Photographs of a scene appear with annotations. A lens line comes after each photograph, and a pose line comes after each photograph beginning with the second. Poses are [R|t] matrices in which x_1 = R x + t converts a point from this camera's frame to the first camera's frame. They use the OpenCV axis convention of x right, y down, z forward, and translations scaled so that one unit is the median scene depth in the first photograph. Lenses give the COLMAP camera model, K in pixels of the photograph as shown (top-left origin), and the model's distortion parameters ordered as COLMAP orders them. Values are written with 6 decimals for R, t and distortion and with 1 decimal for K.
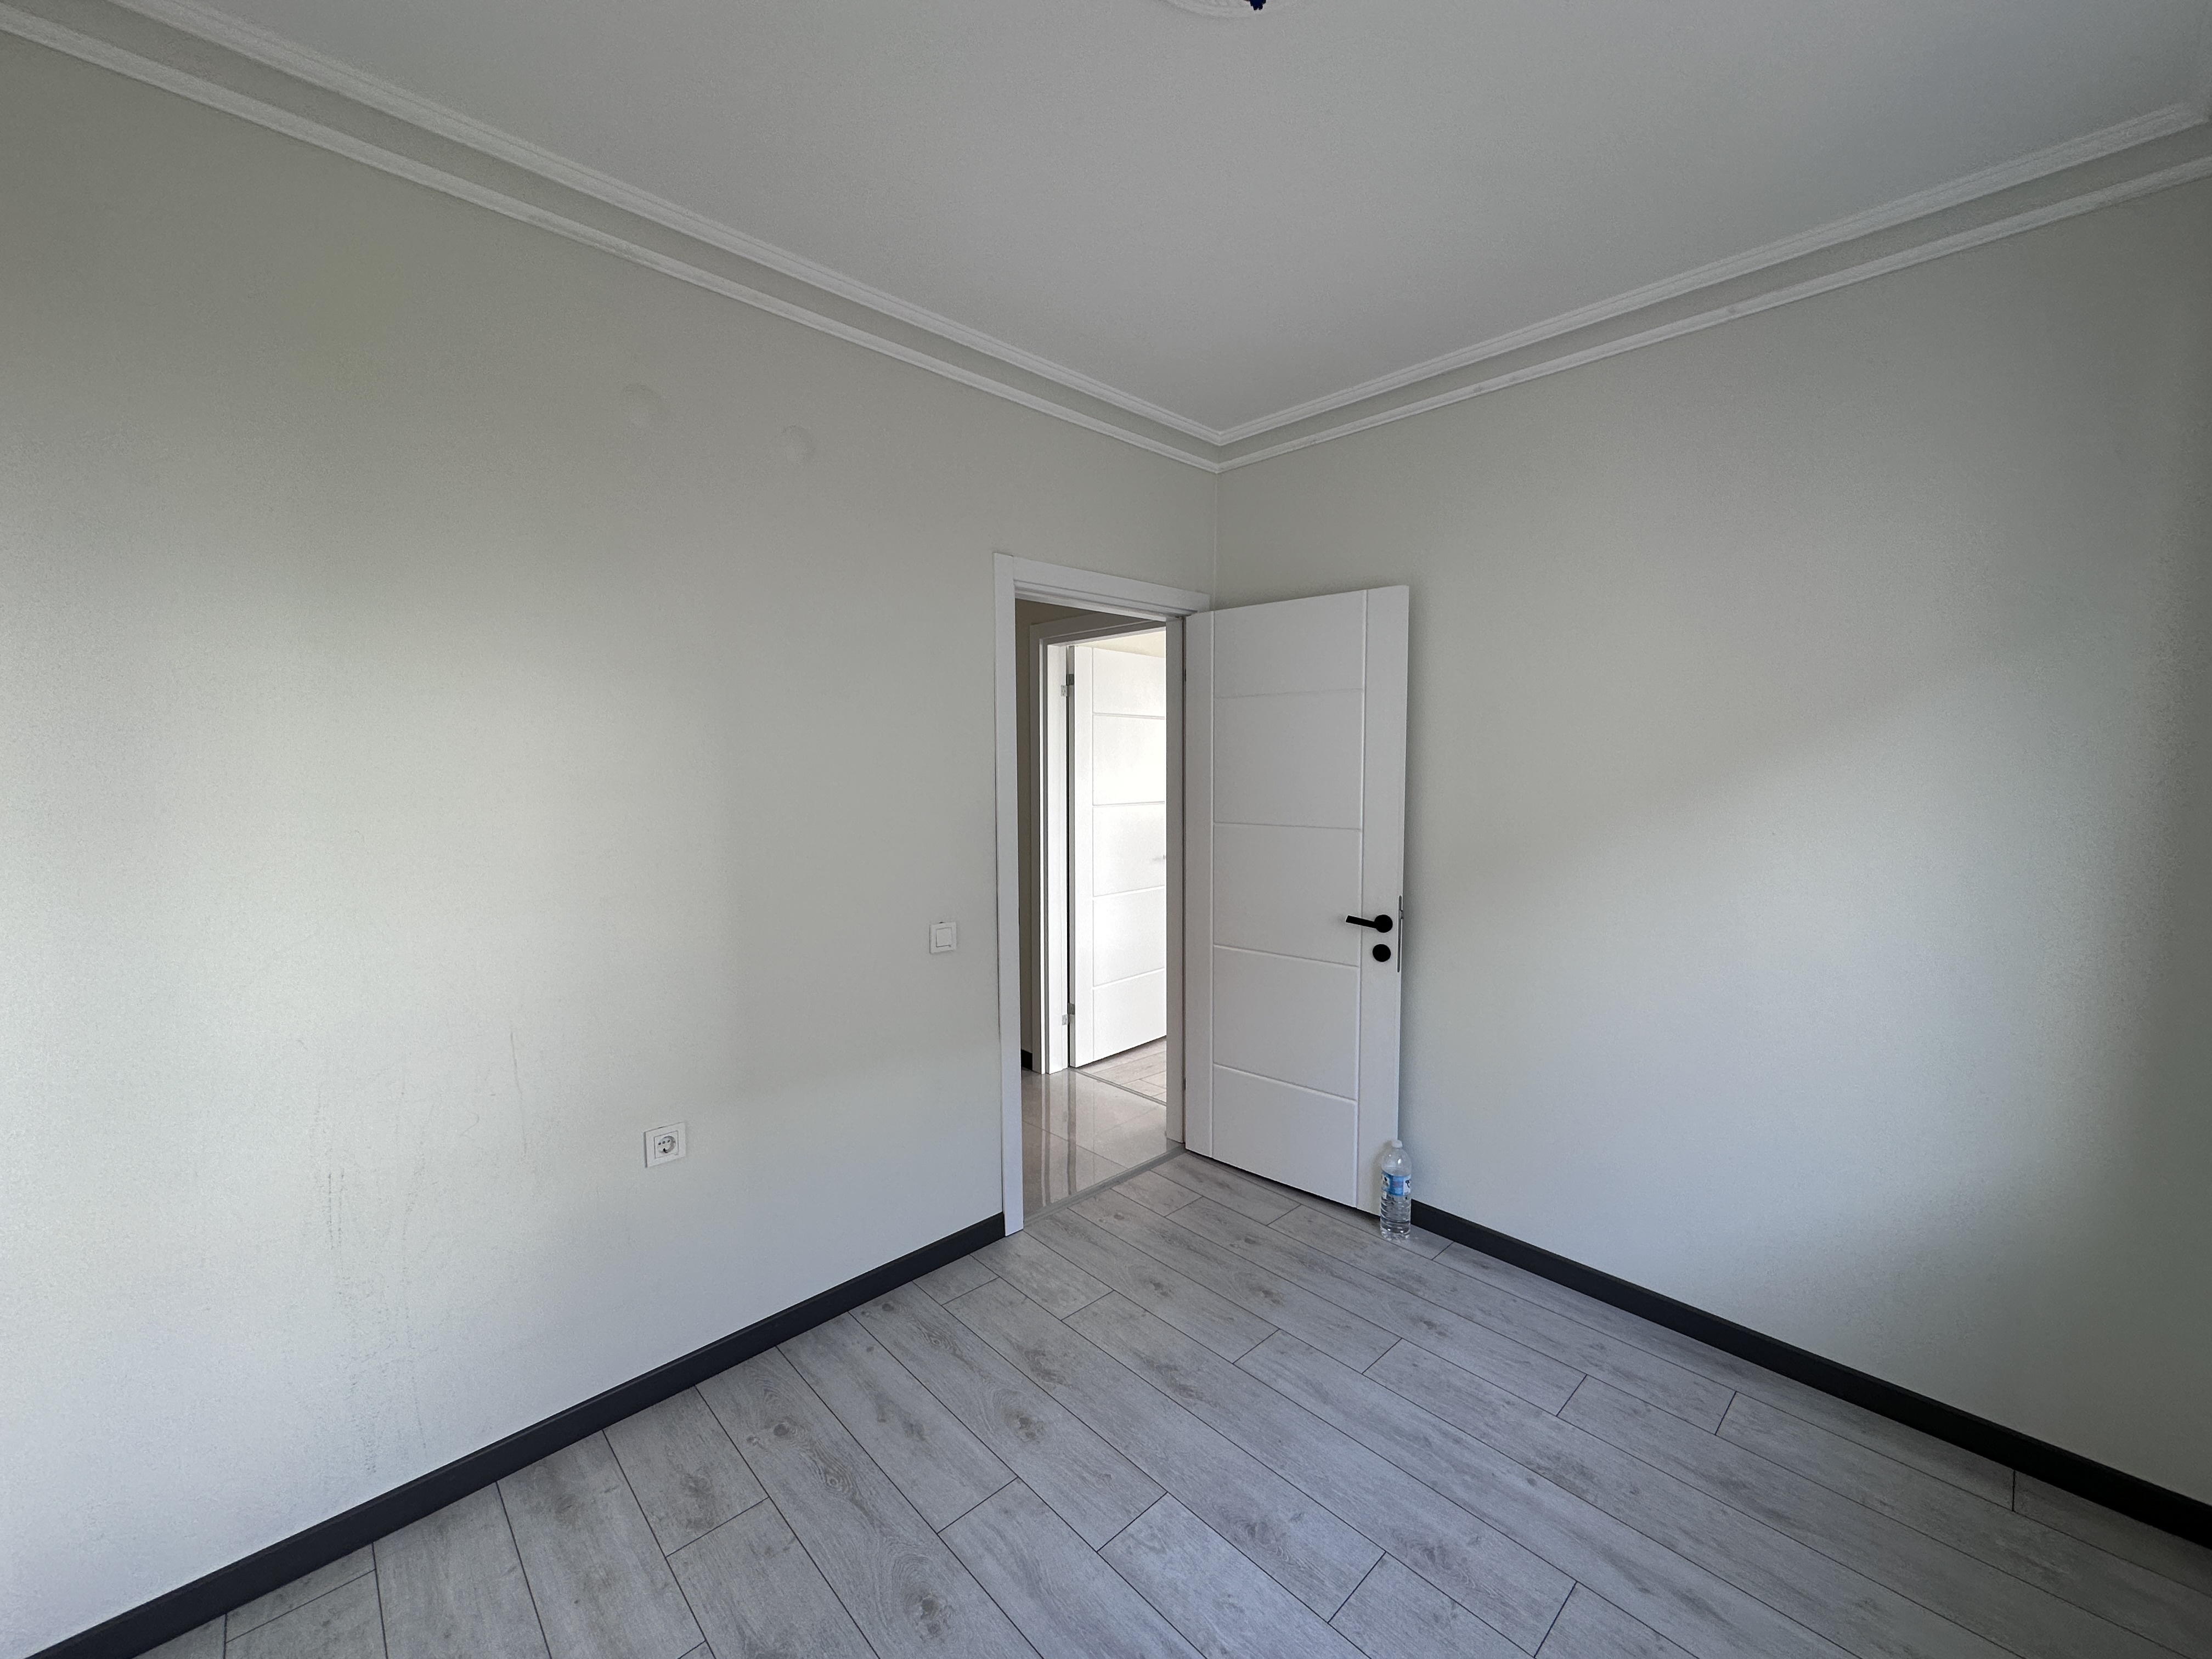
lens RADIAL K [[881.7, 0, 1086.5], [0, 881.7, 850.6], [0, 0, 1]] dist [-0.004168, 0.001842]
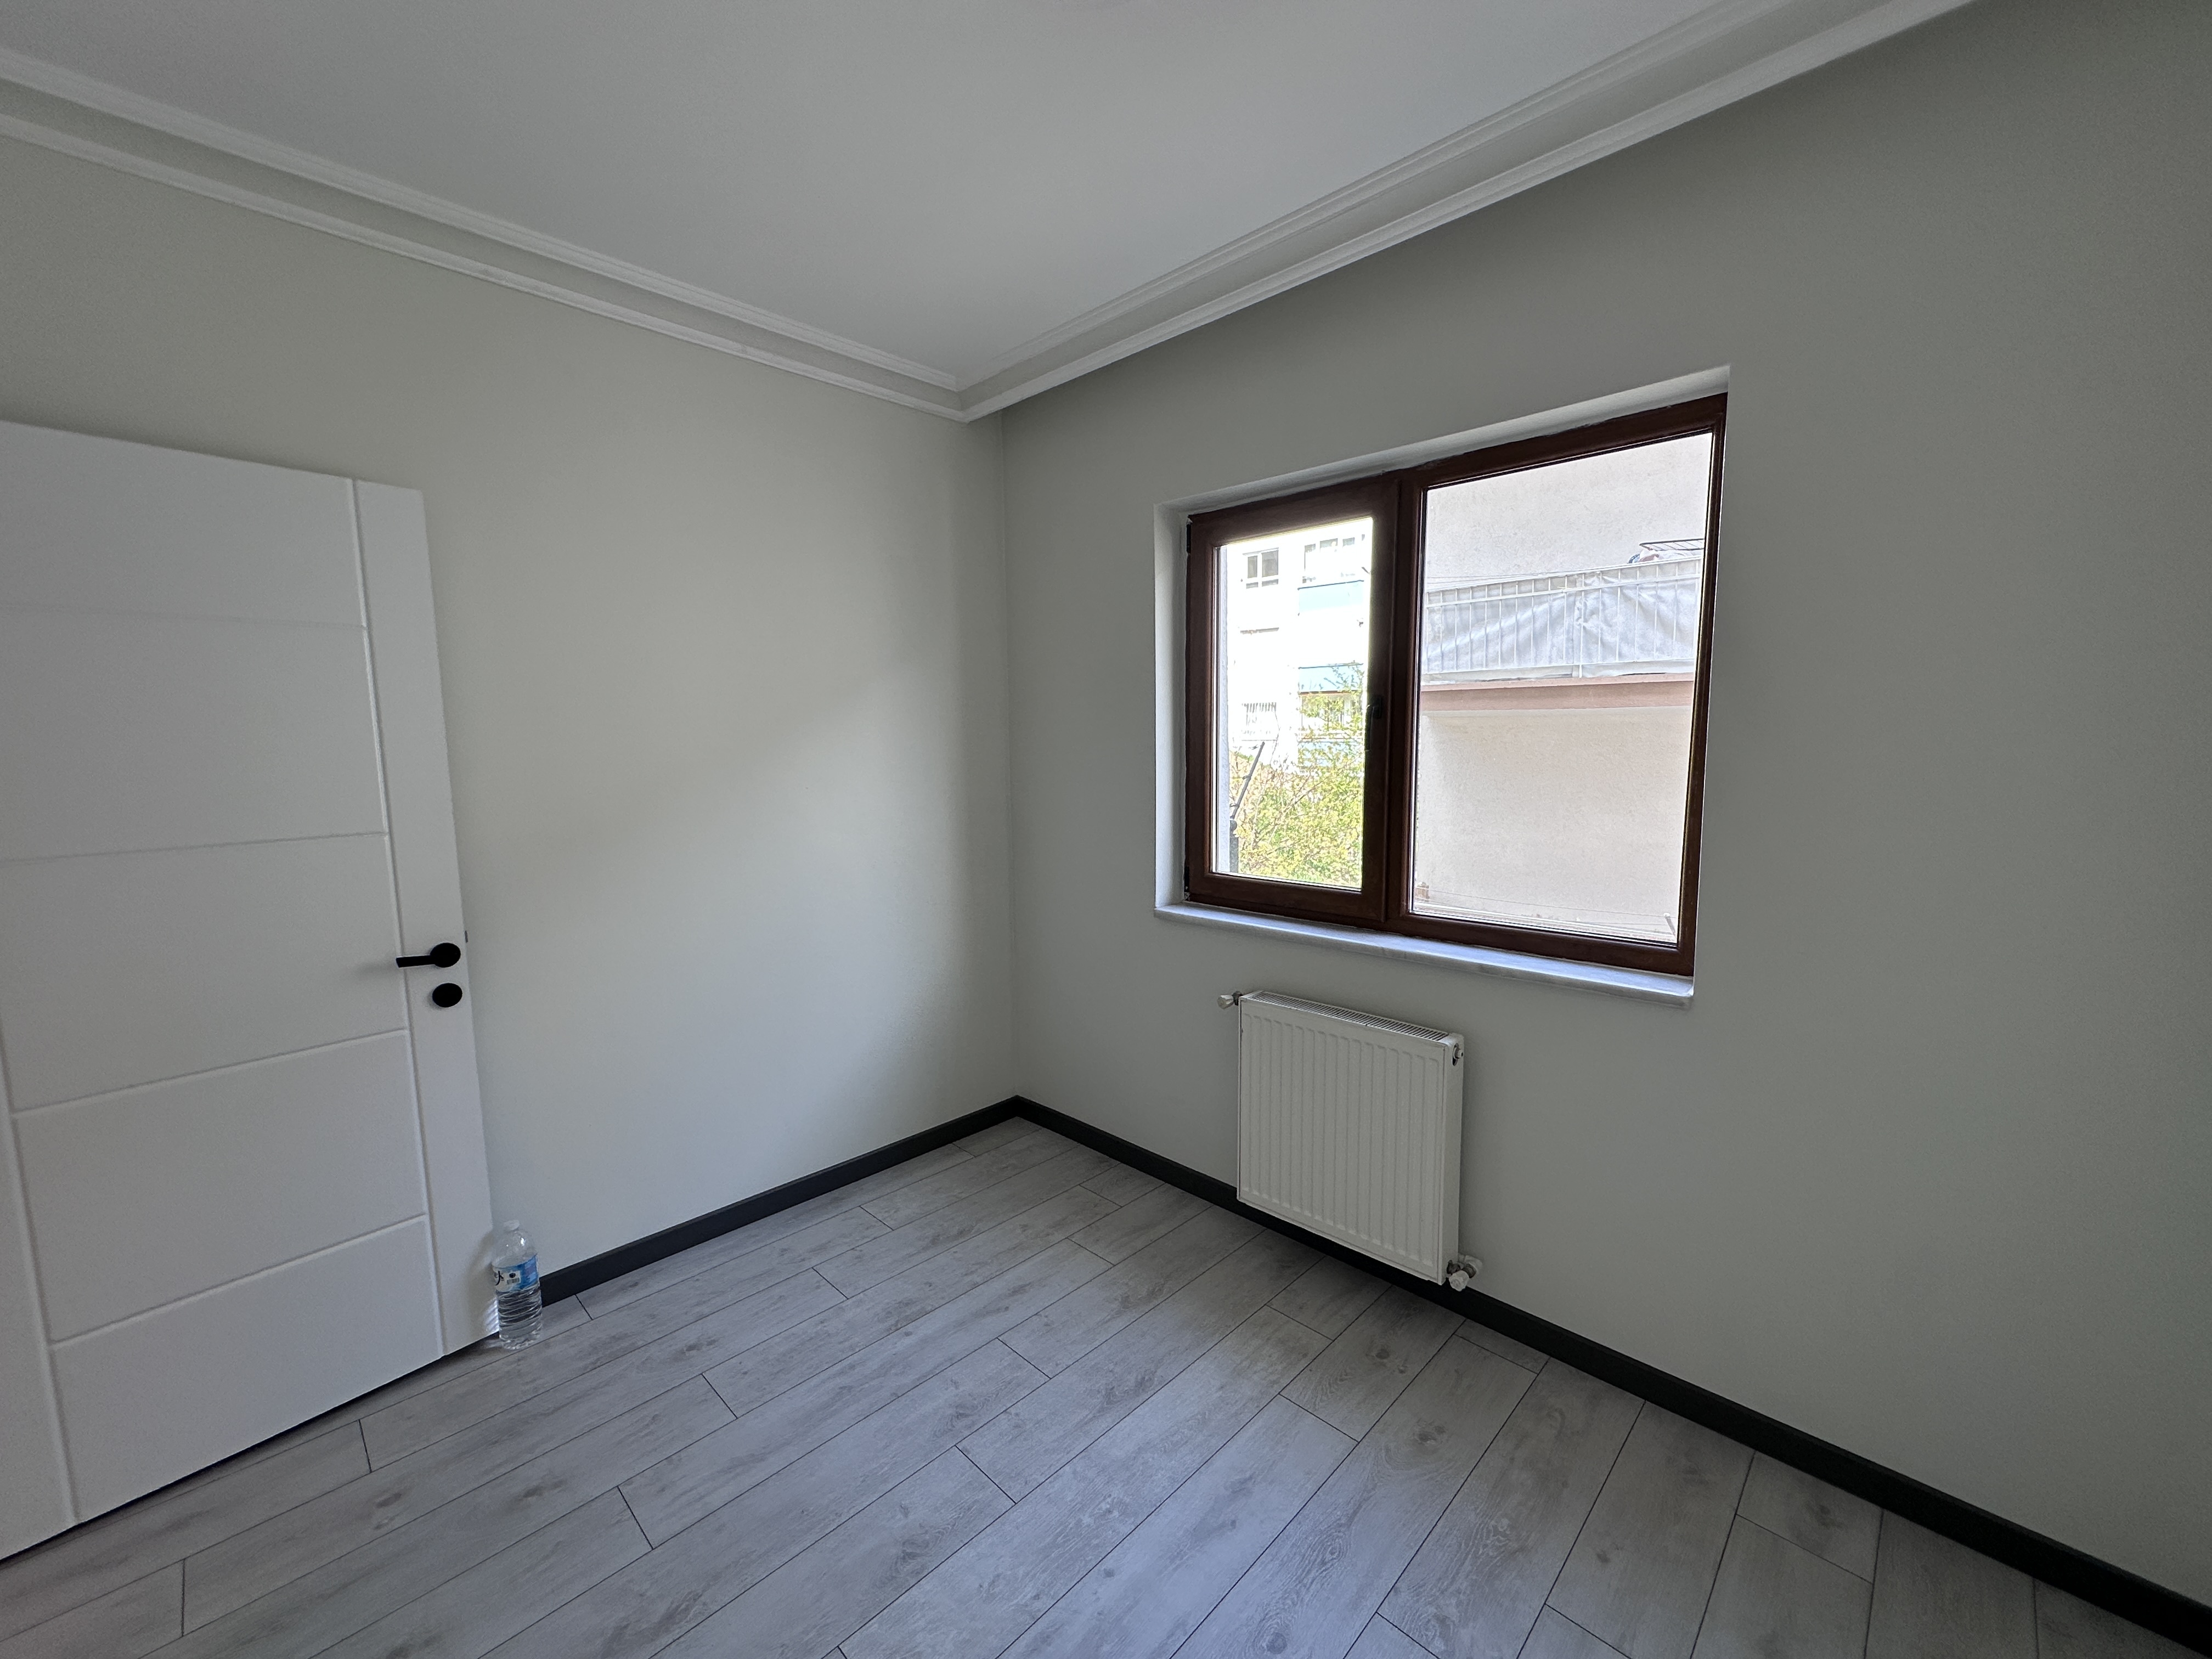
lens RADIAL K [[881.7, 0, 1134.0], [0, 881.7, 838.9], [0, 0, 1]] dist [-0.004168, 0.001842]
pose [[-0.063904, -0.121901, 0.990483, -0.587154], [0.108334, 0.985799, 0.128314, -0.062326], [-0.992058, 0.115503, -0.049791, 0.645661]]
